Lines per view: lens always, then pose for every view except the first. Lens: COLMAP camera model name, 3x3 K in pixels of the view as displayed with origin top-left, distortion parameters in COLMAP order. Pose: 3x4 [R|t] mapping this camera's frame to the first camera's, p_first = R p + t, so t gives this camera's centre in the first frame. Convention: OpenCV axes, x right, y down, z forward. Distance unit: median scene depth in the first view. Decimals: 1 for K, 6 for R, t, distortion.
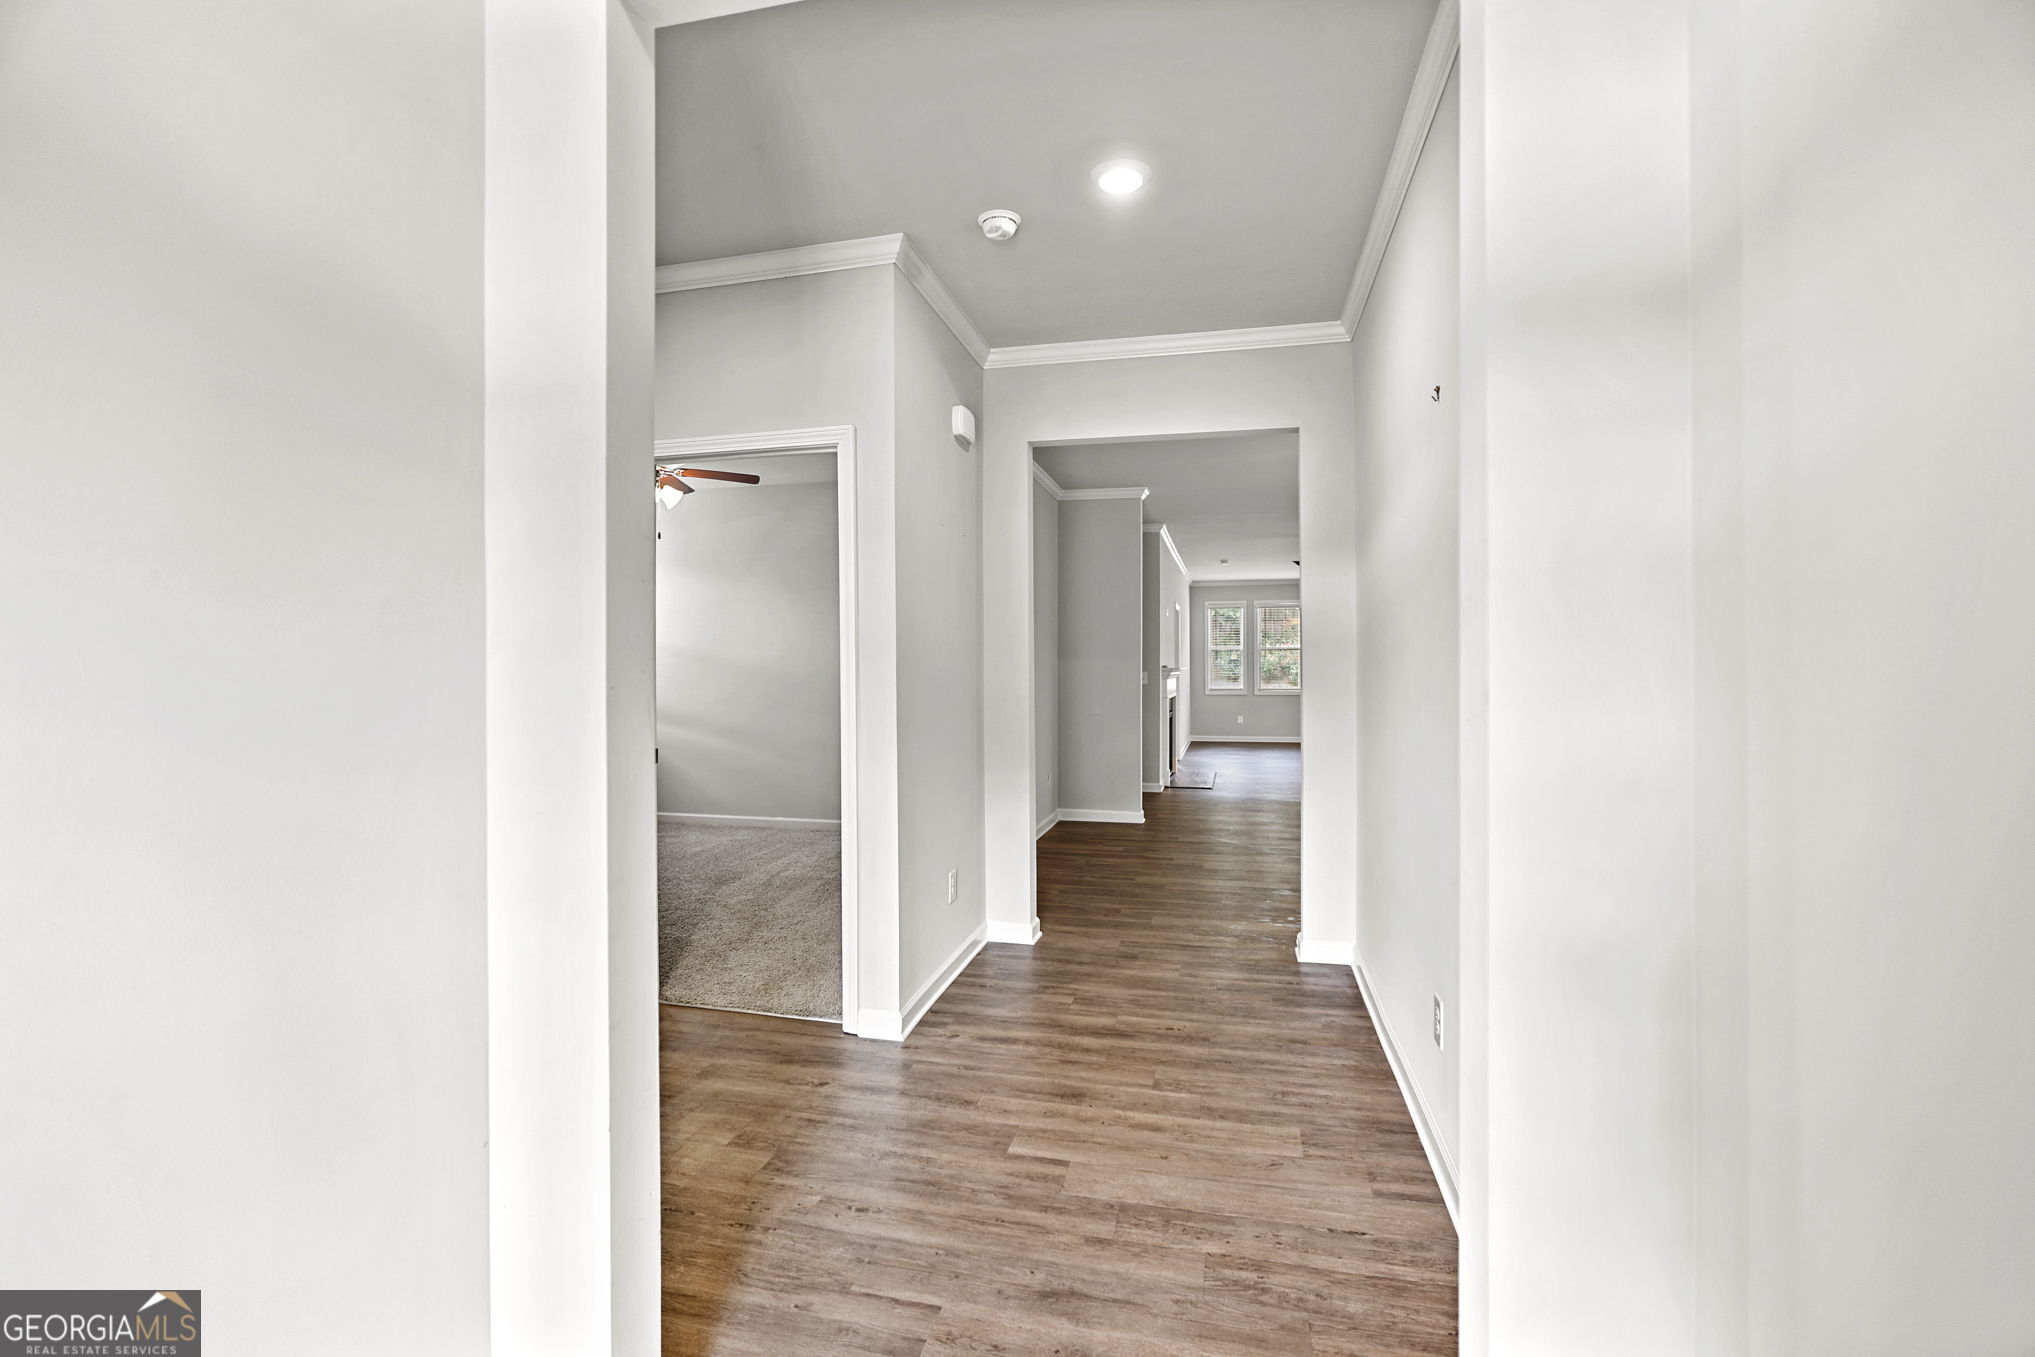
lens RADIAL K [[923.6, 0, 1017.5], [0, 923.6, 678.5], [0, 0, 1]] dist [-0.031069, 0.009042]
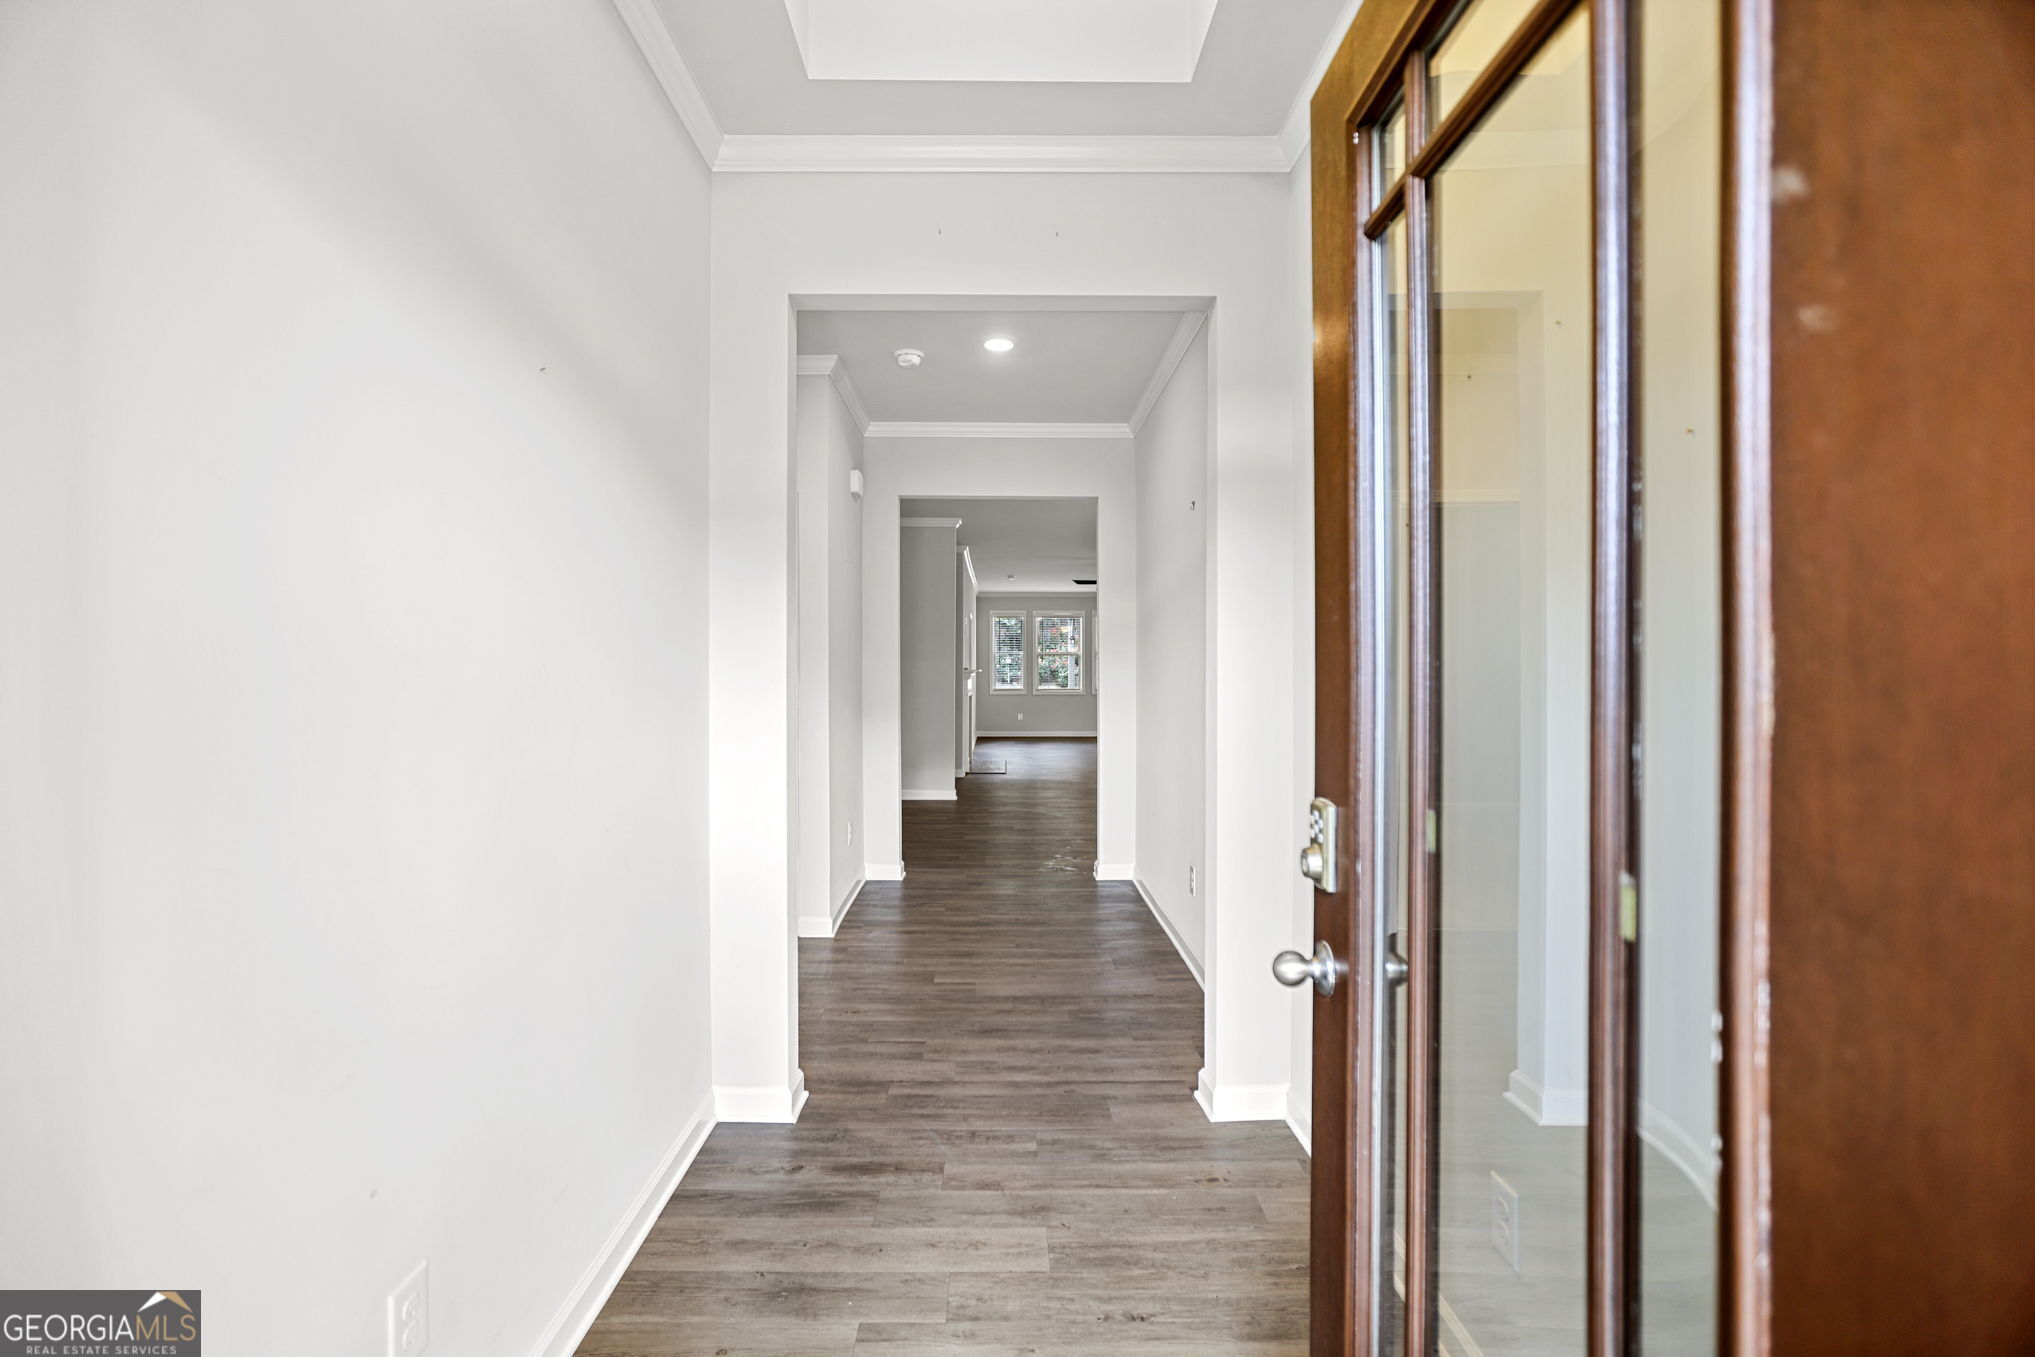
lens RADIAL K [[923.6, 0, 1017.5], [0, 923.6, 678.5], [0, 0, 1]] dist [-0.031069, 0.009042]
pose [[0.968244, 0.008810, 0.249853, -0.179804], [-0.008311, 0.999961, -0.003052, 0.005226], [-0.249870, 0.000879, 0.968279, -0.363902]]
